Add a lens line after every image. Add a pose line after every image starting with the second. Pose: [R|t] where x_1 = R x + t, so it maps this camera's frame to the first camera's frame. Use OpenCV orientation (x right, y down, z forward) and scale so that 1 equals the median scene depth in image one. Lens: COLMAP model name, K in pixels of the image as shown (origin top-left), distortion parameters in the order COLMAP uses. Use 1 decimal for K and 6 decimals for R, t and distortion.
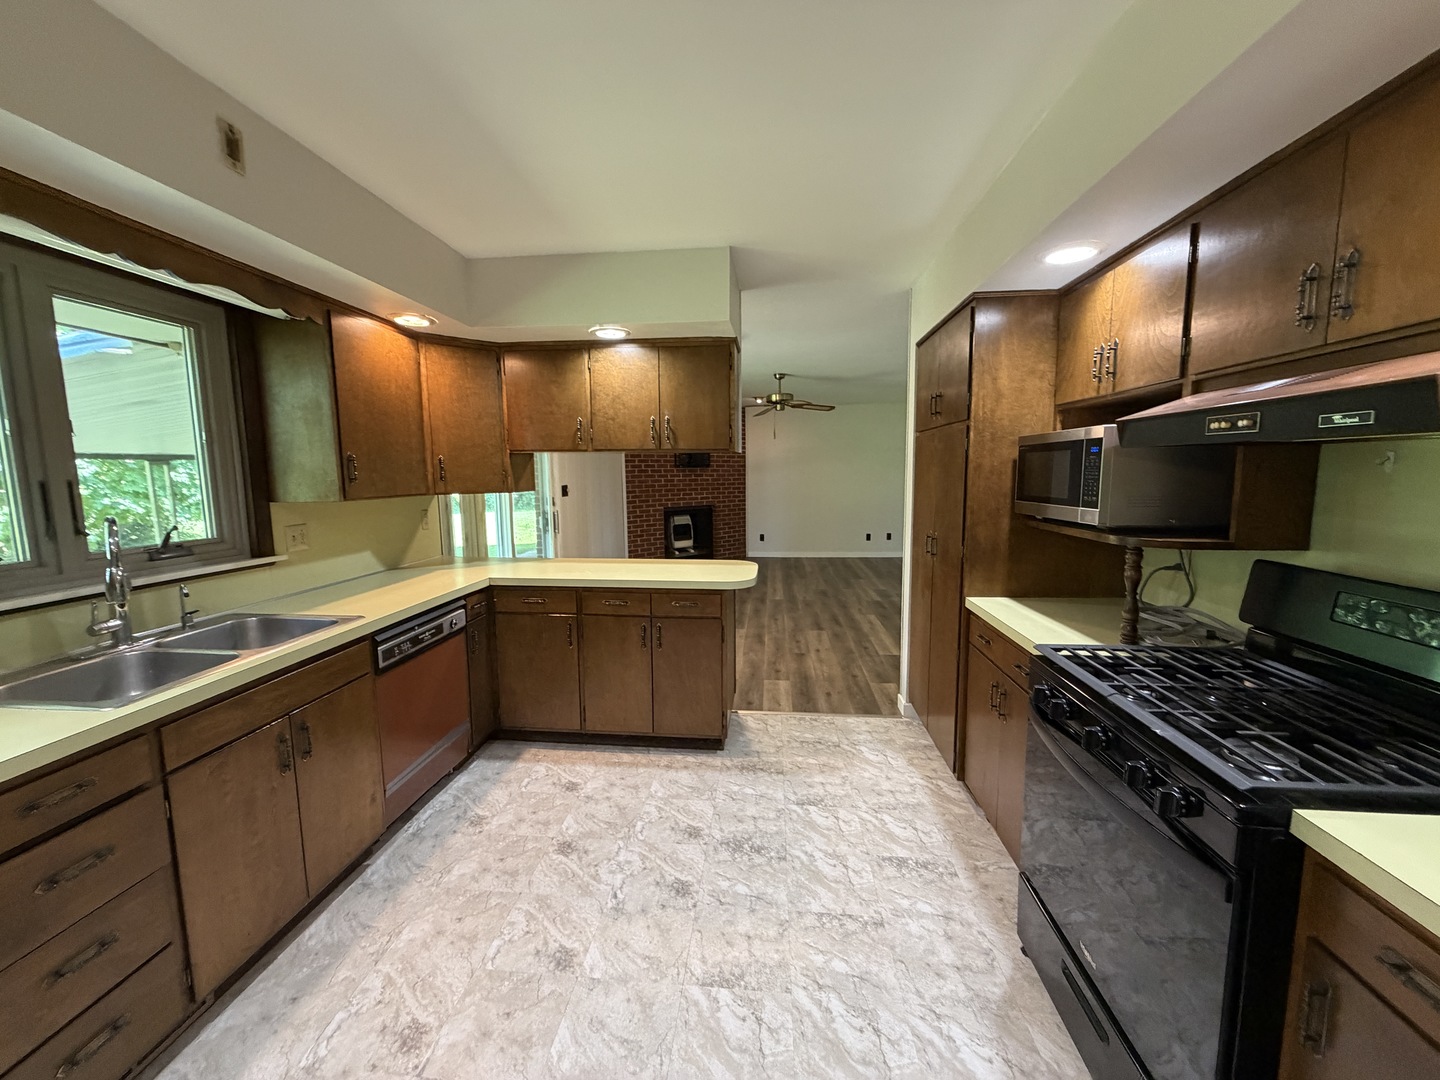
lens RADIAL K [[575.6, 0, 715.2], [0, 575.6, 539.3], [0, 0, 1]] dist [0.003082, -0.000091]
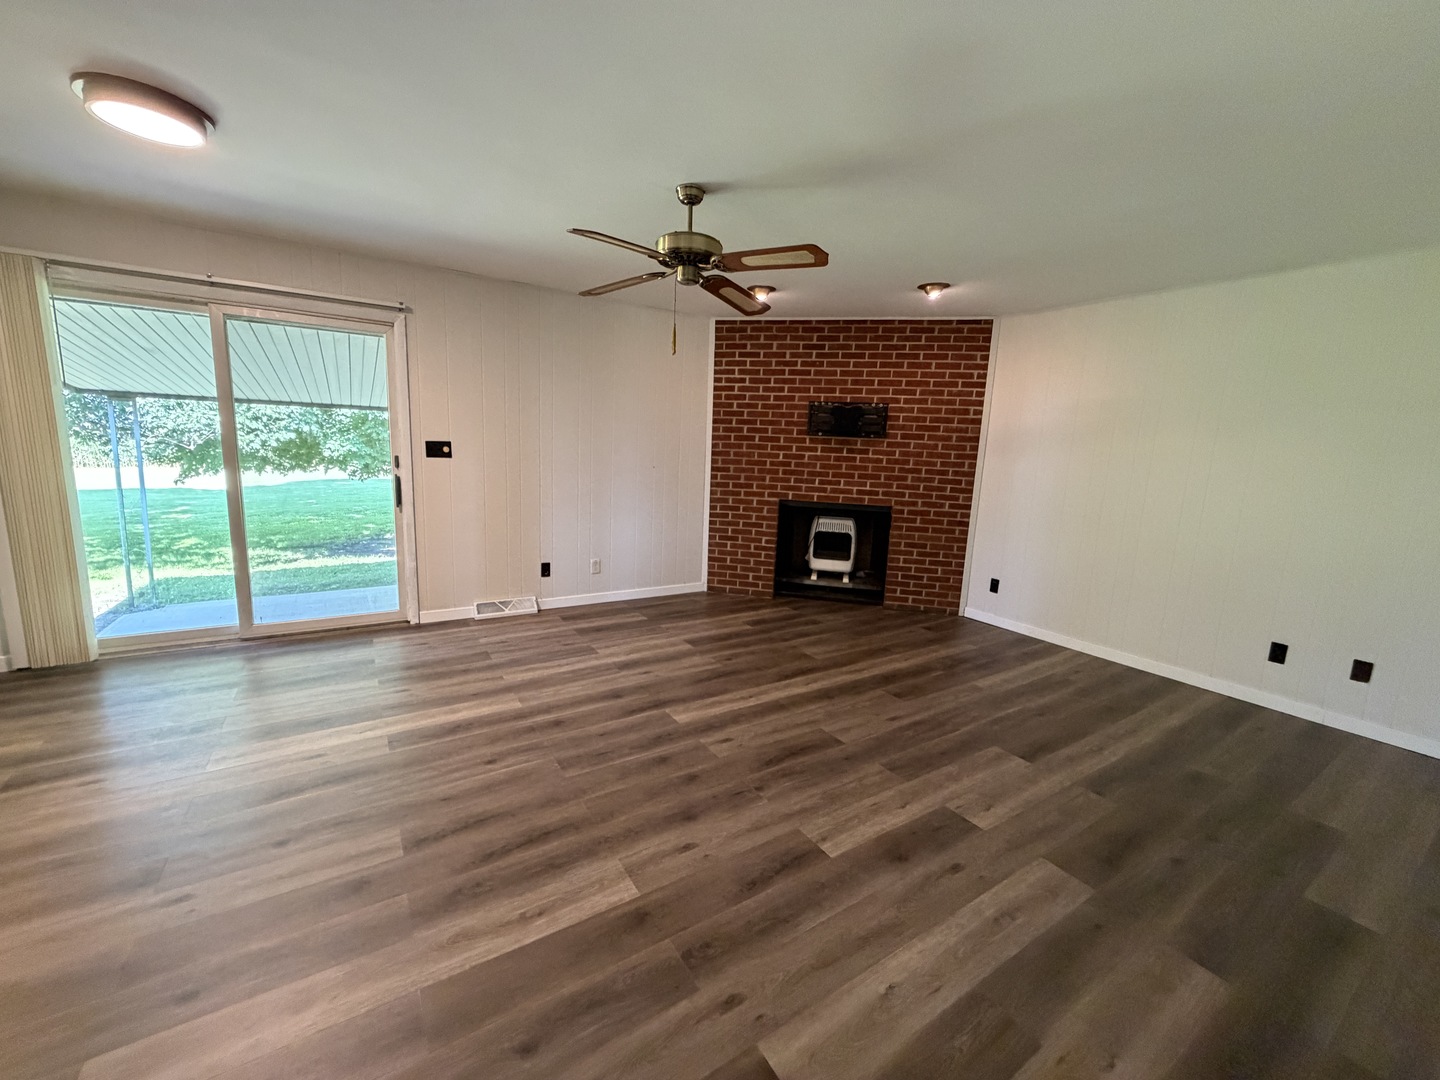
lens RADIAL K [[575.6, 0, 715.2], [0, 575.6, 539.3], [0, 0, 1]] dist [0.003082, -0.000091]
pose [[0.620288, 0.166335, -0.766534, 0.325620], [-0.141358, 0.984961, 0.099345, -0.061237], [0.771531, 0.046734, 0.634473, 0.528655]]
